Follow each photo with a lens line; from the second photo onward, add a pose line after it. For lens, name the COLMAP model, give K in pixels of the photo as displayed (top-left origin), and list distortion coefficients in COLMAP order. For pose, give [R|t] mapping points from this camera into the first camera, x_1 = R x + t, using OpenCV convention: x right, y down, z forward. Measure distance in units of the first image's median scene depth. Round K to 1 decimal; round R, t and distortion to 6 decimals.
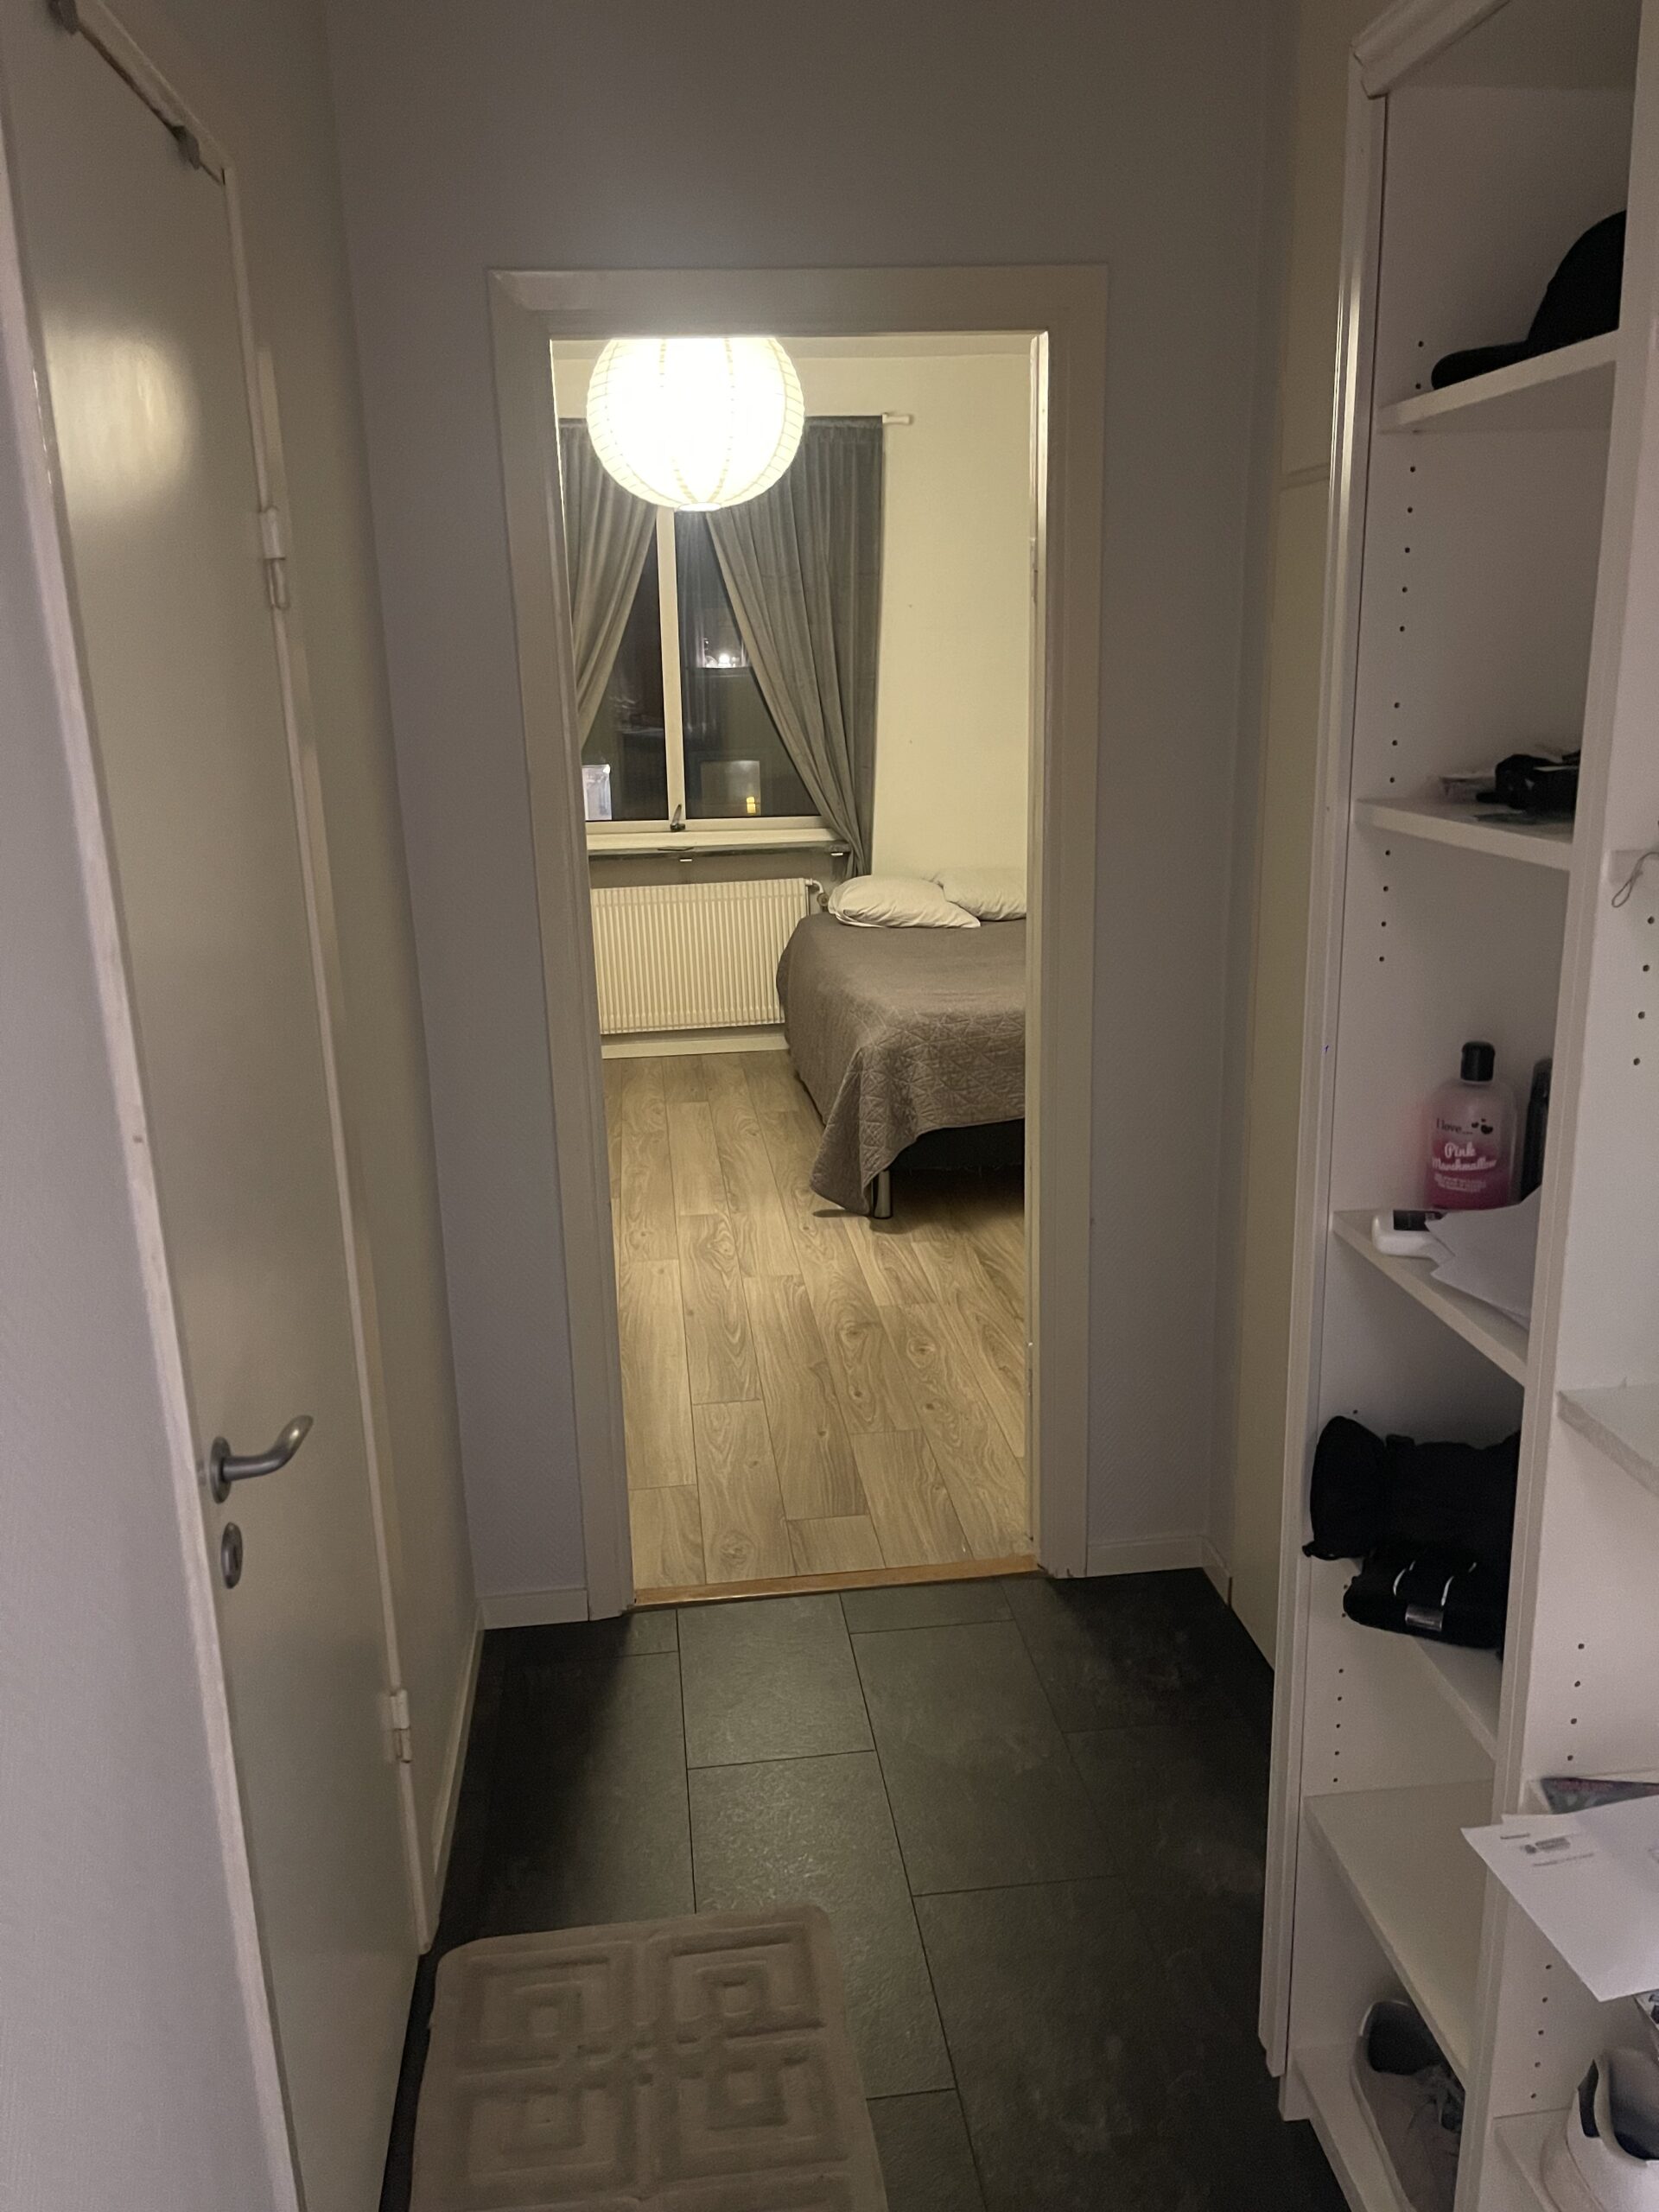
lens RADIAL K [[1637.9, 0, 817.1], [0, 1637.9, 1101.4], [0, 0, 1]] dist [0.042278, -0.005567]
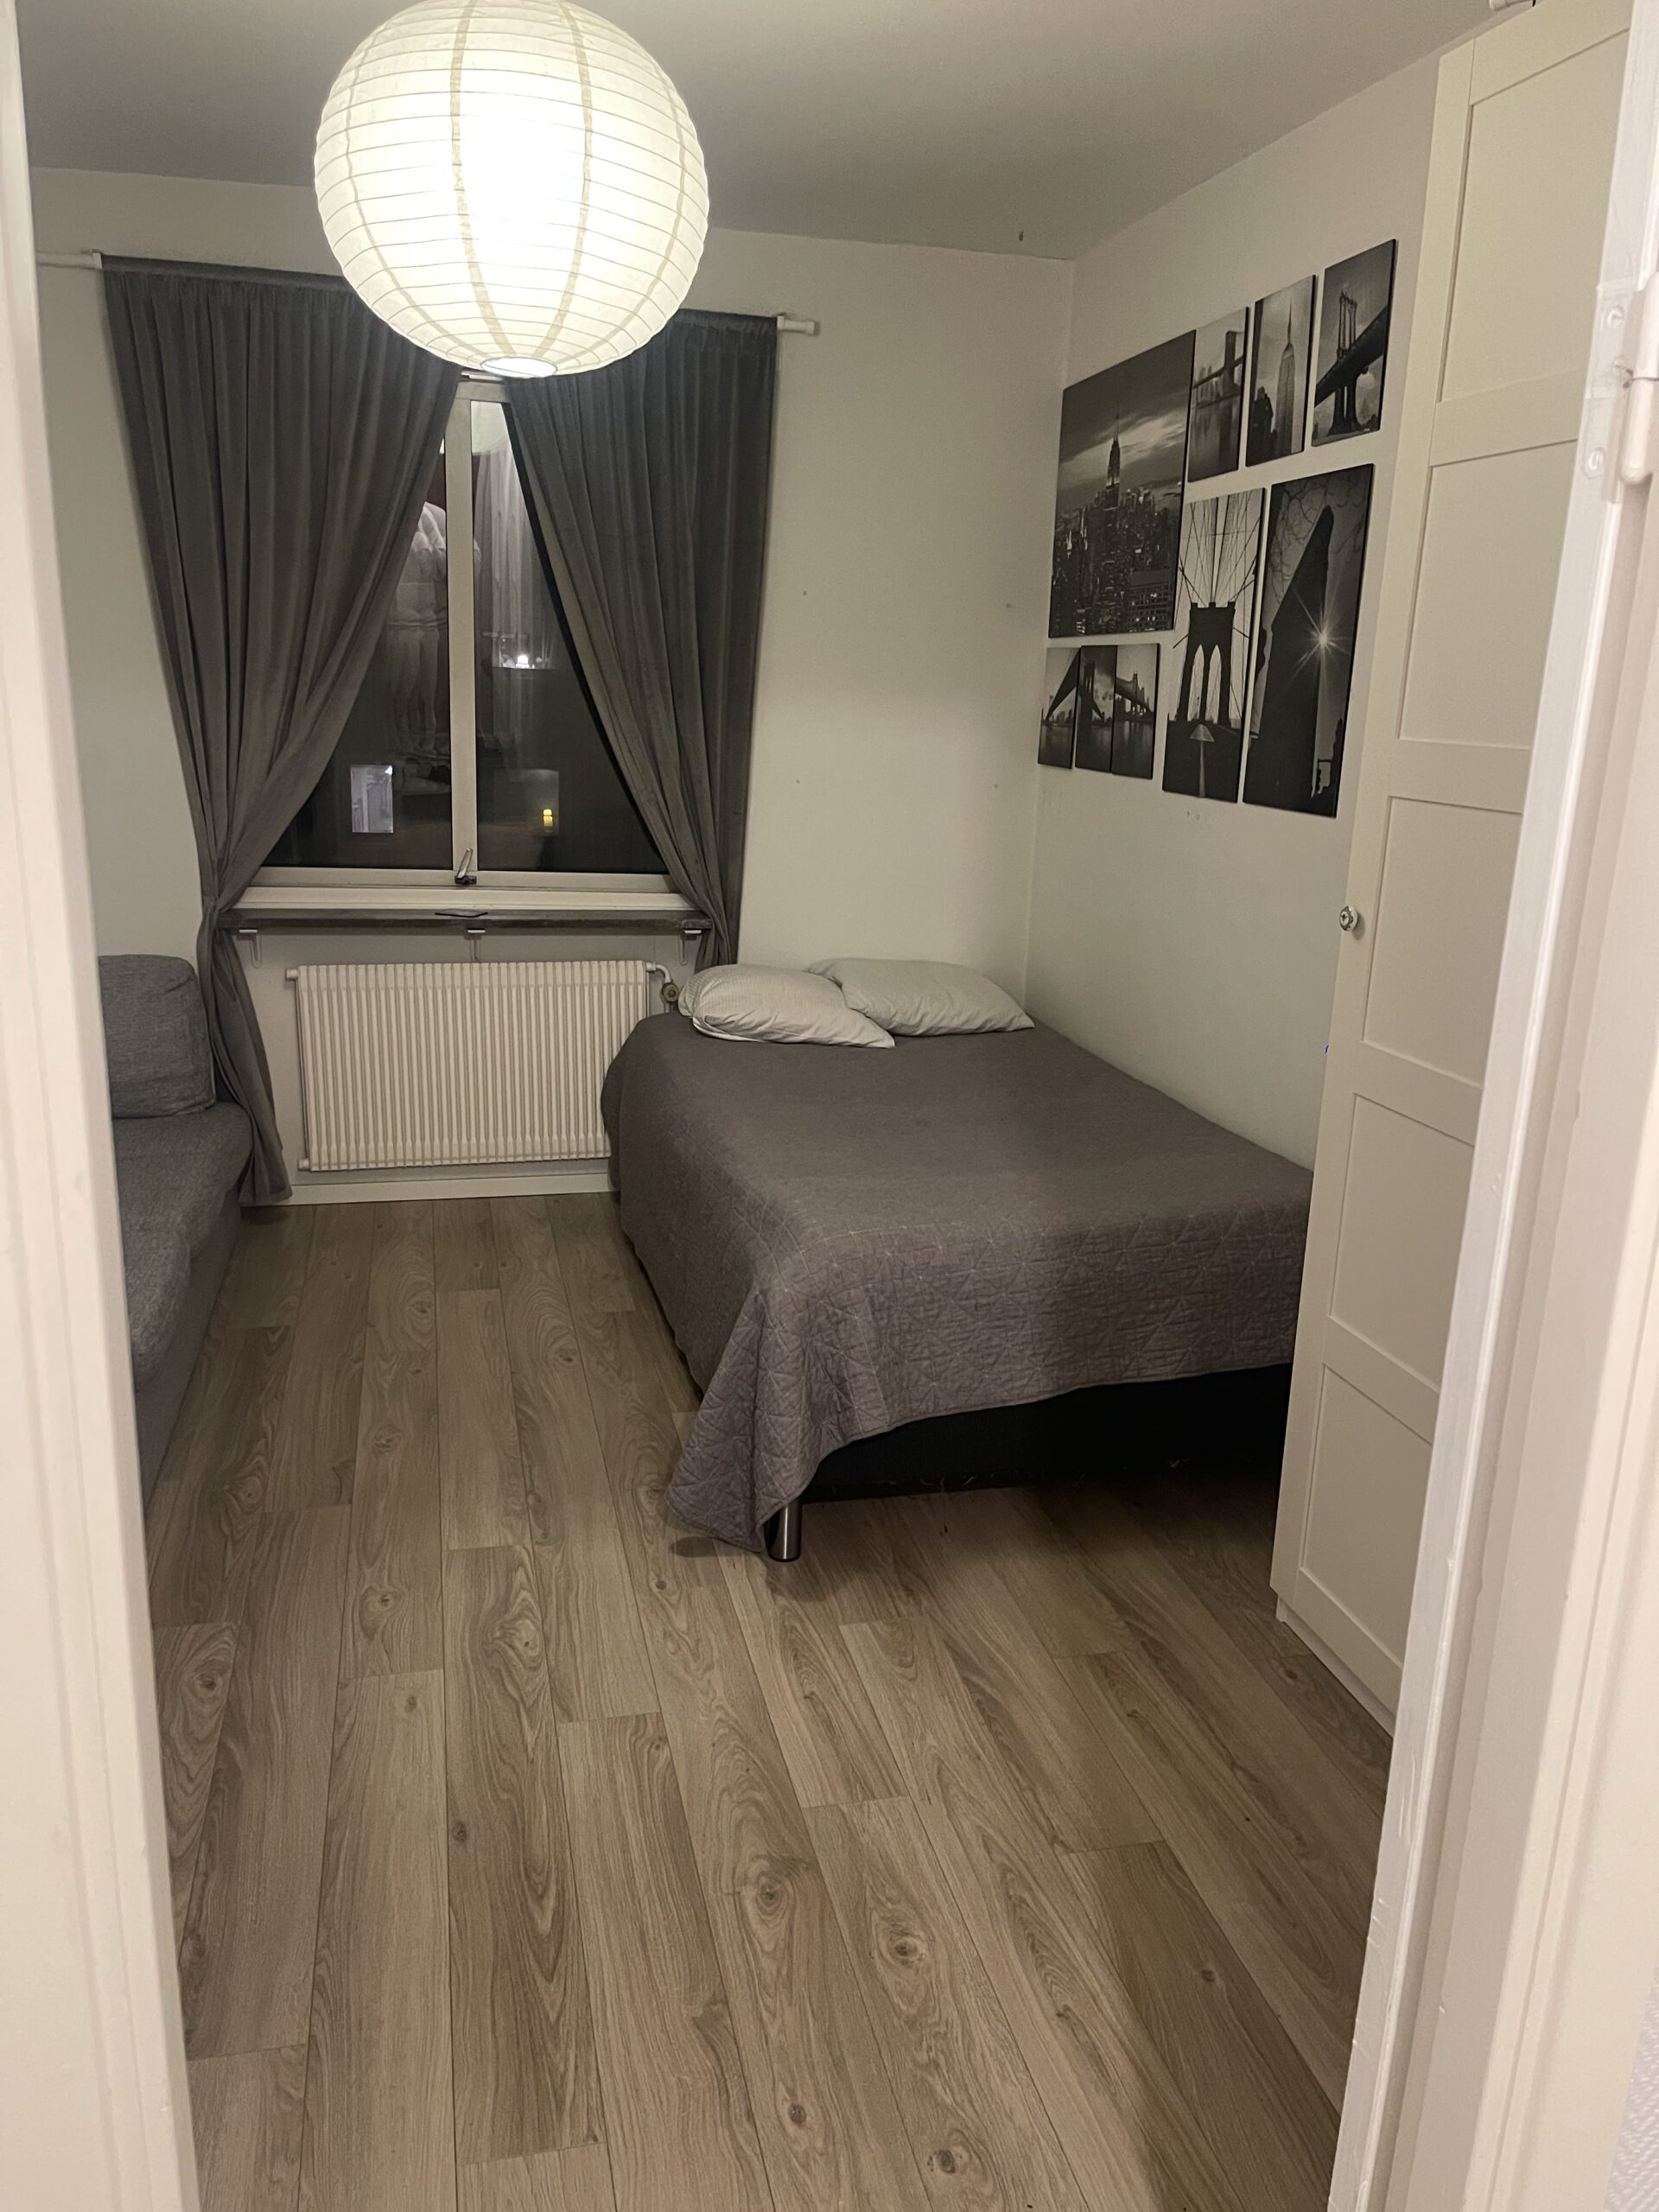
lens RADIAL K [[1637.9, 0, 837.7], [0, 1637.9, 1120.2], [0, 0, 1]] dist [0.042278, -0.005567]
pose [[0.989537, 0.028610, 0.141414, -0.030124], [-0.028754, 0.999586, -0.001031, -0.086929], [-0.141385, -0.003045, 0.989950, 0.352744]]
